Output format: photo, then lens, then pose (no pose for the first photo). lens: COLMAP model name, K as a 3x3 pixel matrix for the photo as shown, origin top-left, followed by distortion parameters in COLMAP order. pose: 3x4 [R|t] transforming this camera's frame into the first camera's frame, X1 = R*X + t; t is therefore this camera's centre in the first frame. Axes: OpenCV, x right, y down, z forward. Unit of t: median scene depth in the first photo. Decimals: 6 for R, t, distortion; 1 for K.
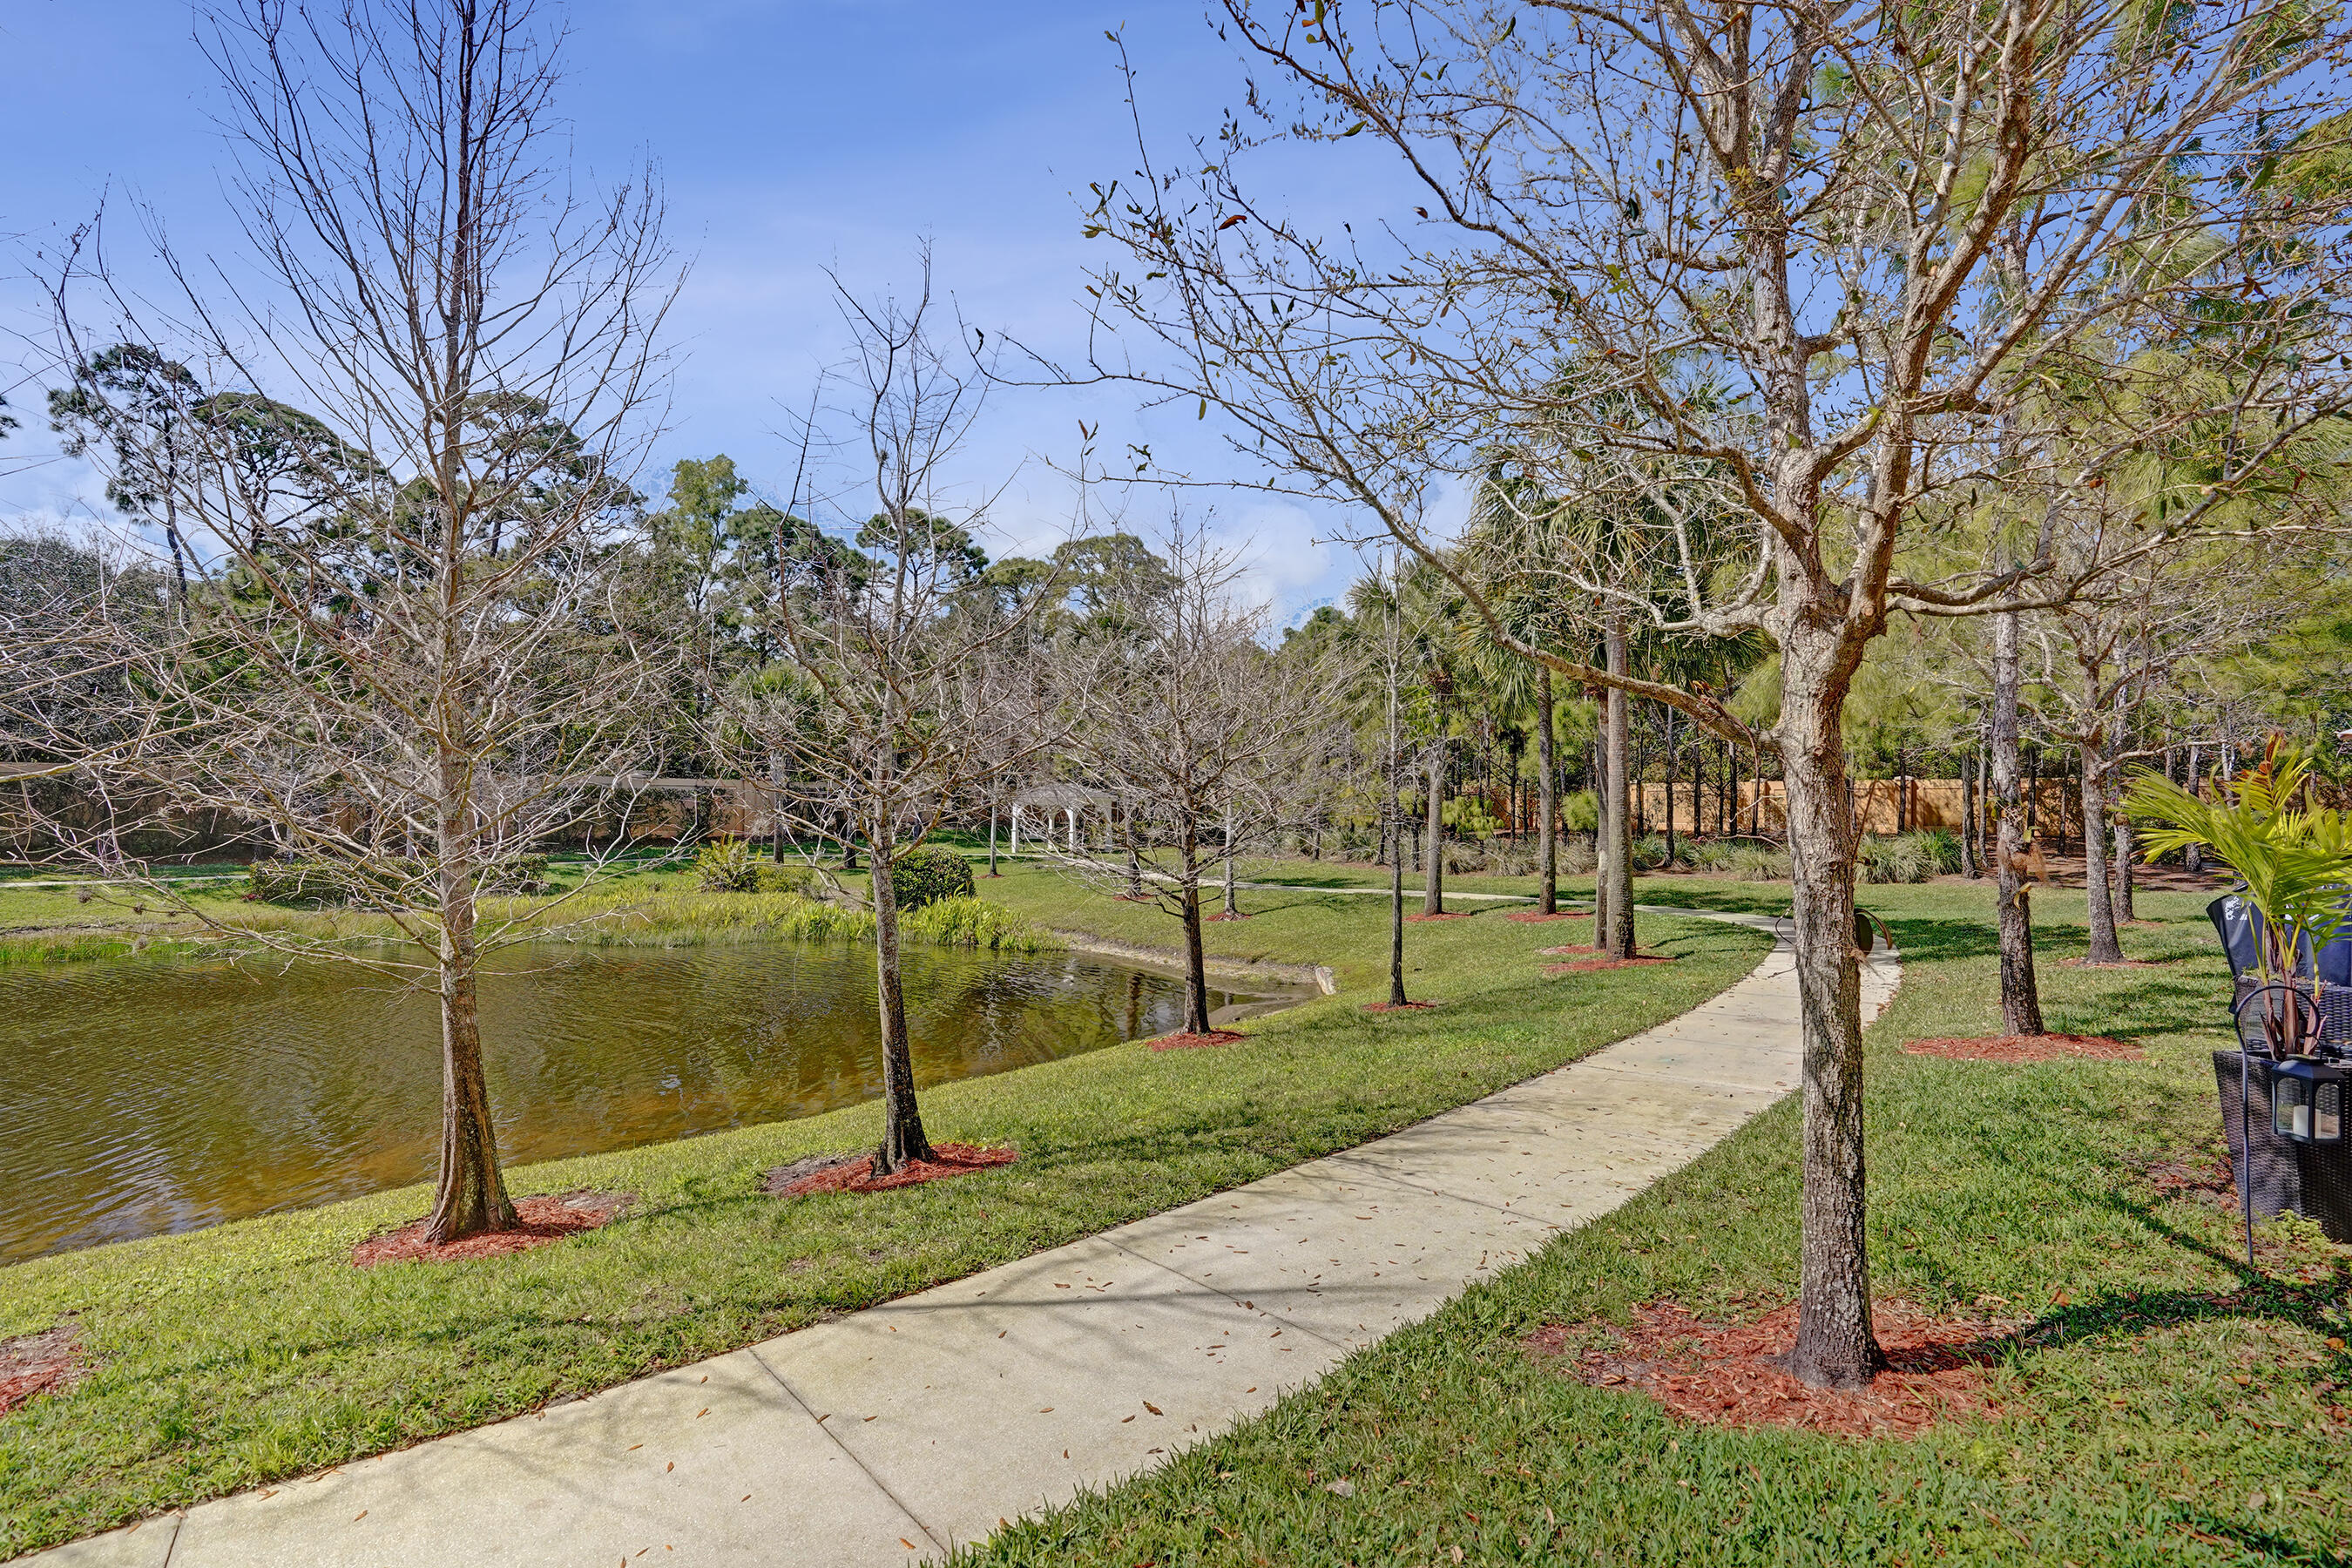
lens RADIAL K [[1094.7, 0, 1171.6], [0, 1094.7, 800.4], [0, 0, 1]] dist [-0.075224, 0.026915]
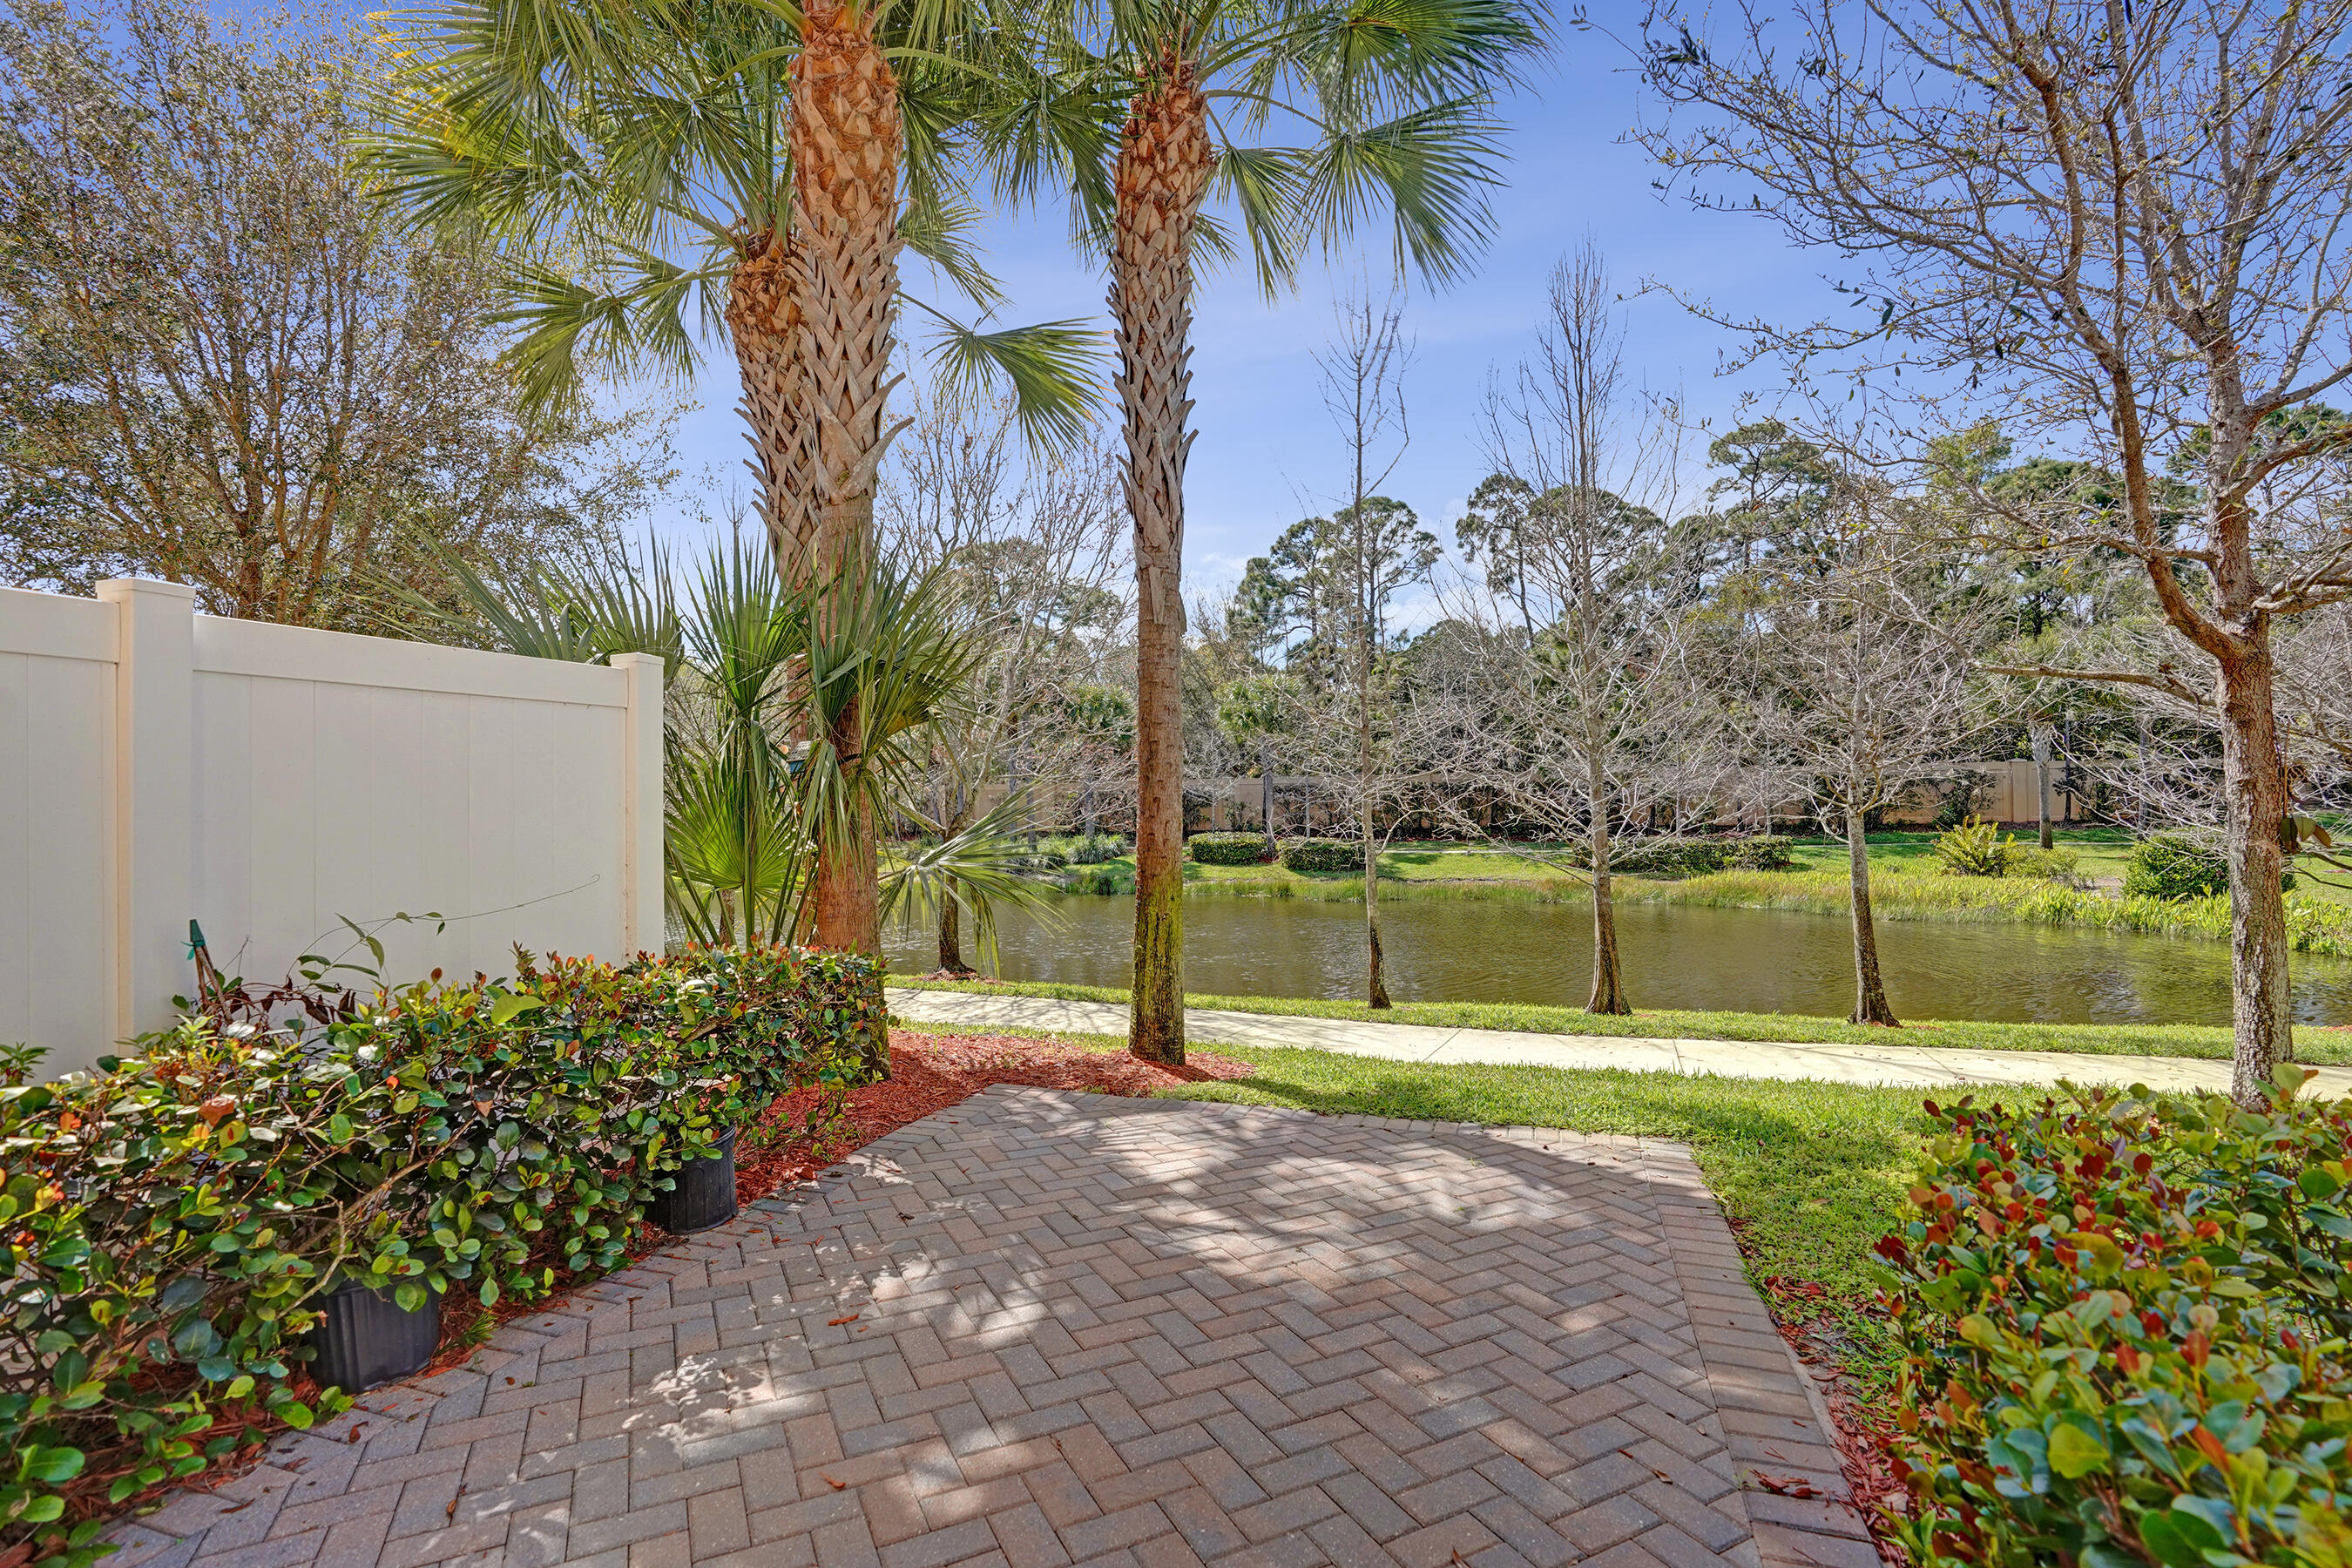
lens RADIAL K [[1084.2, 0, 1179.8], [0, 1084.2, 796.8], [0, 0, 1]] dist [-0.076015, 0.026547]
pose [[0.463830, -0.020567, -0.885686, 0.095206], [0.024105, 0.999653, -0.010590, 0.004928], [0.885596, -0.016438, 0.464165, -0.075204]]
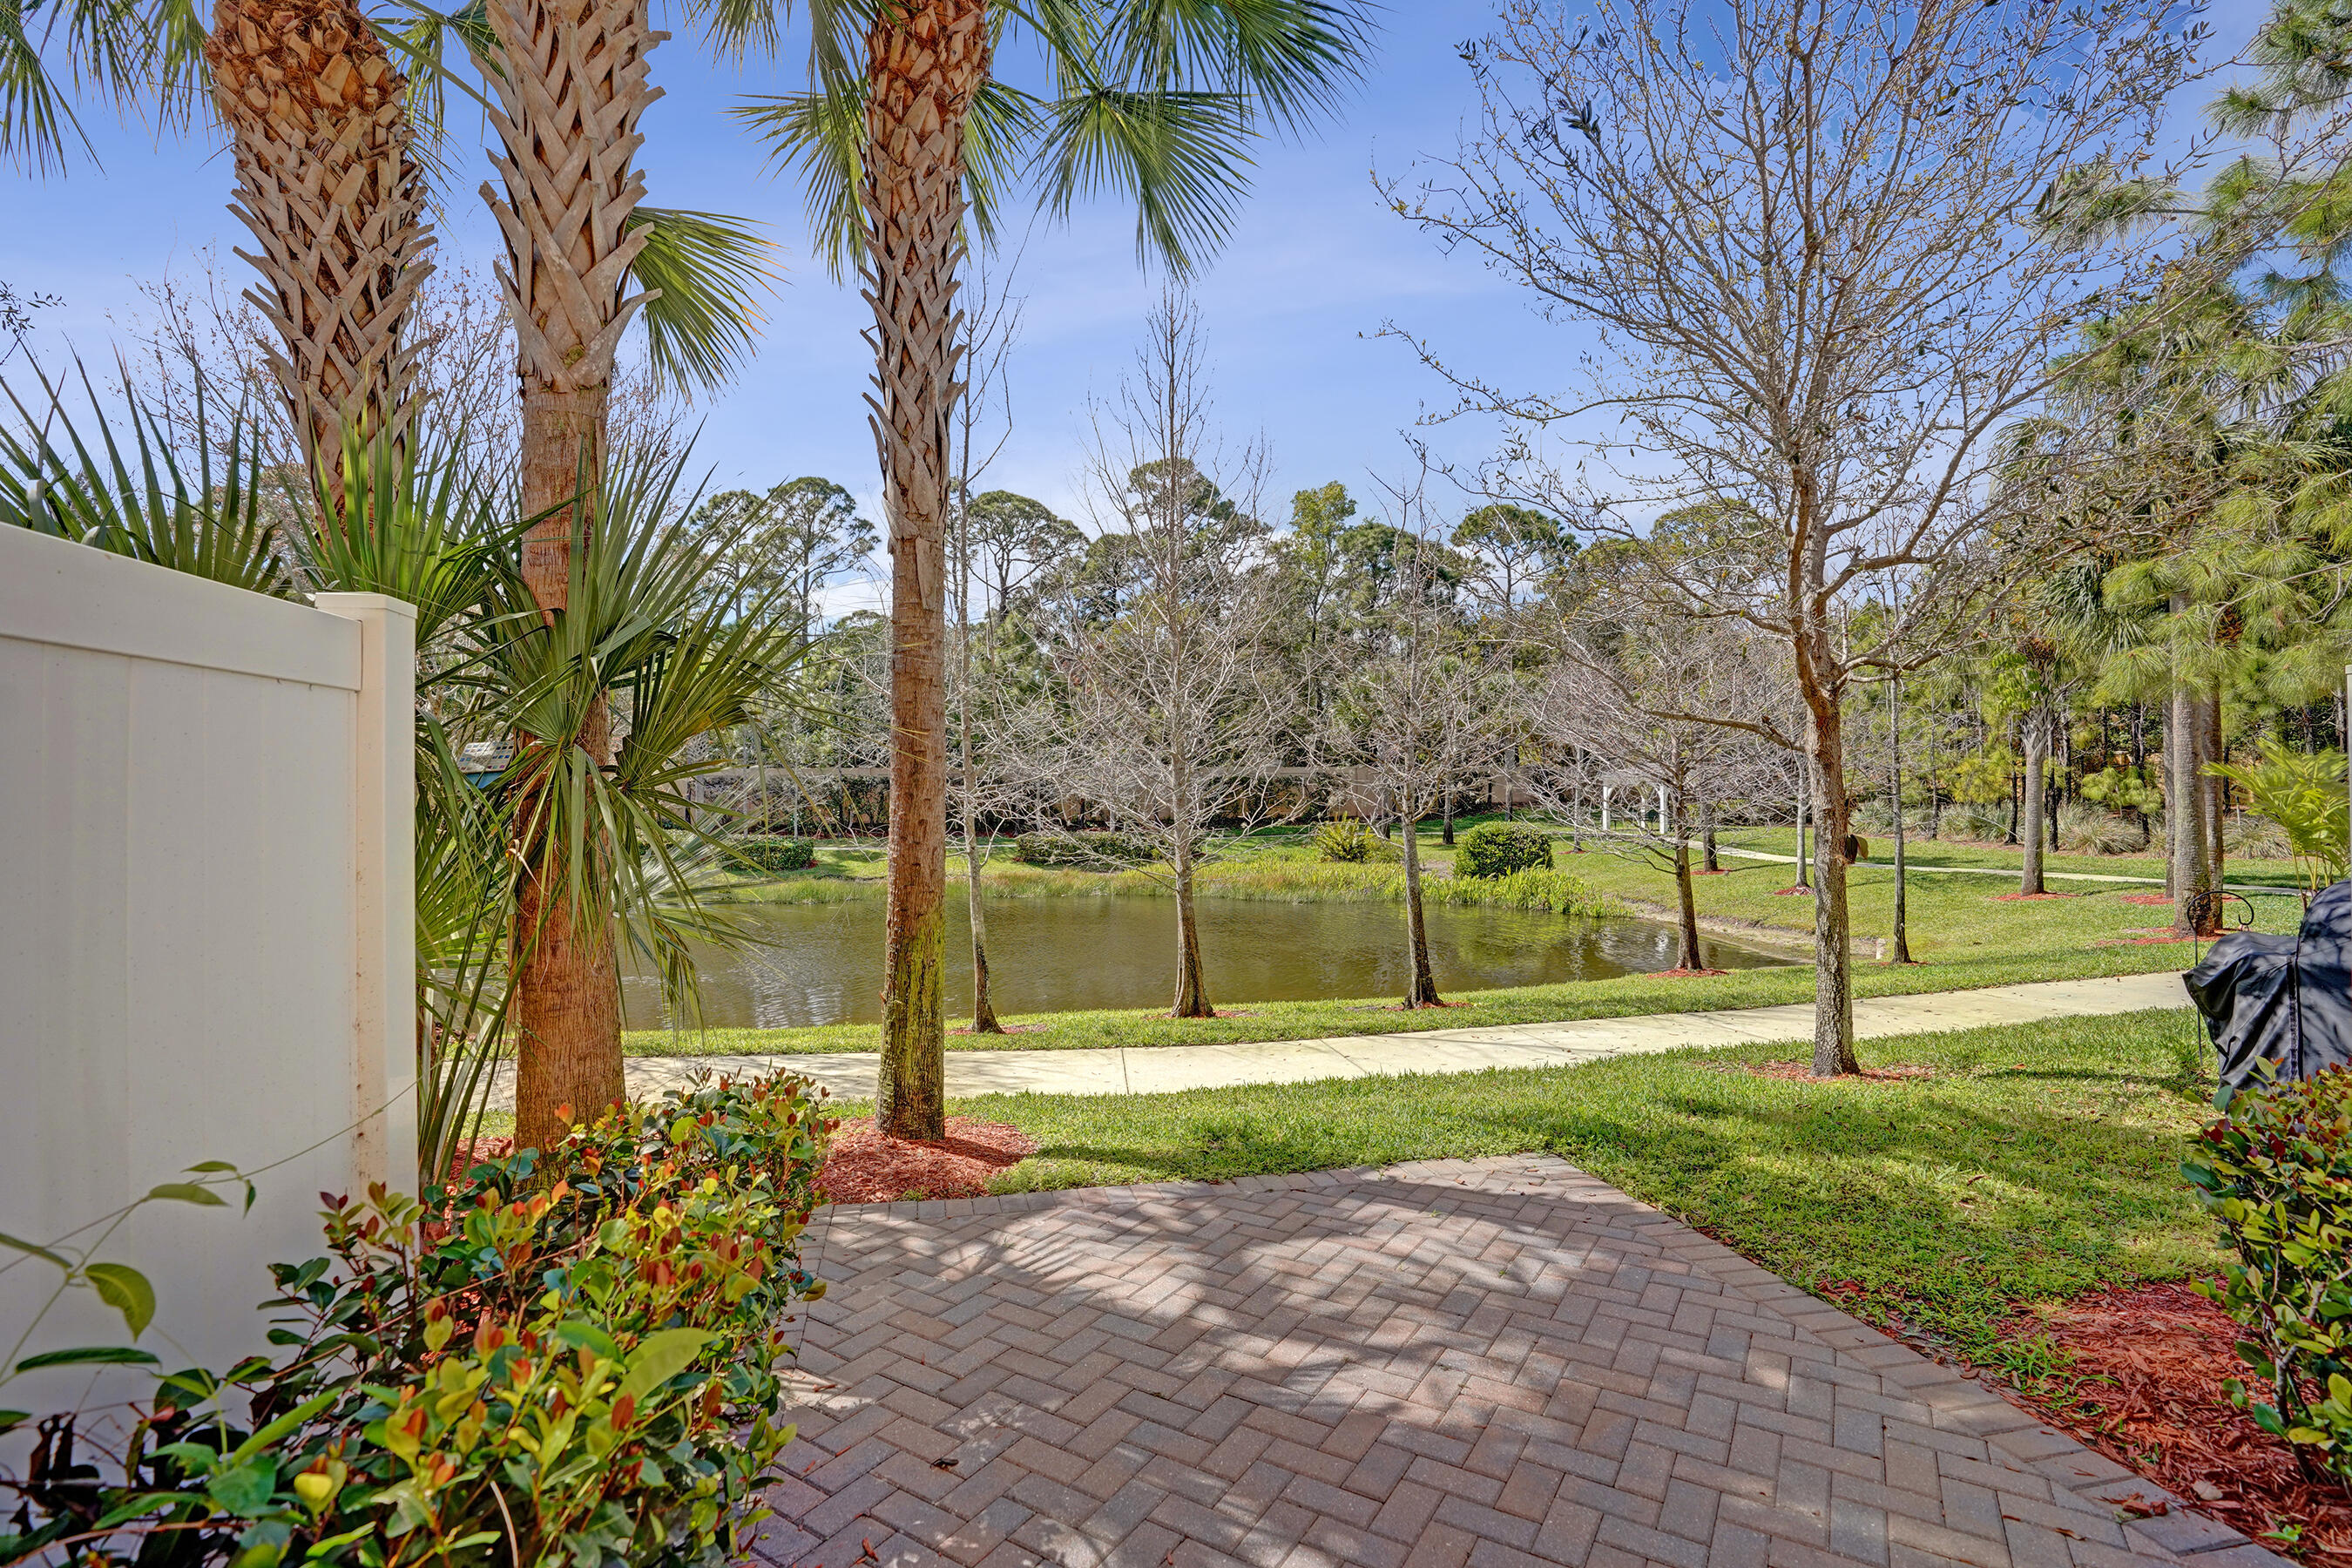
lens RADIAL K [[1084.5, 0, 1171.7], [0, 1084.5, 787.5], [0, 0, 1]] dist [-0.071220, 0.027827]
pose [[0.851310, -0.014775, -0.524455, 0.049227], [0.016946, 0.999856, -0.000661, 0.000277], [0.524389, -0.008324, 0.851438, -0.098271]]
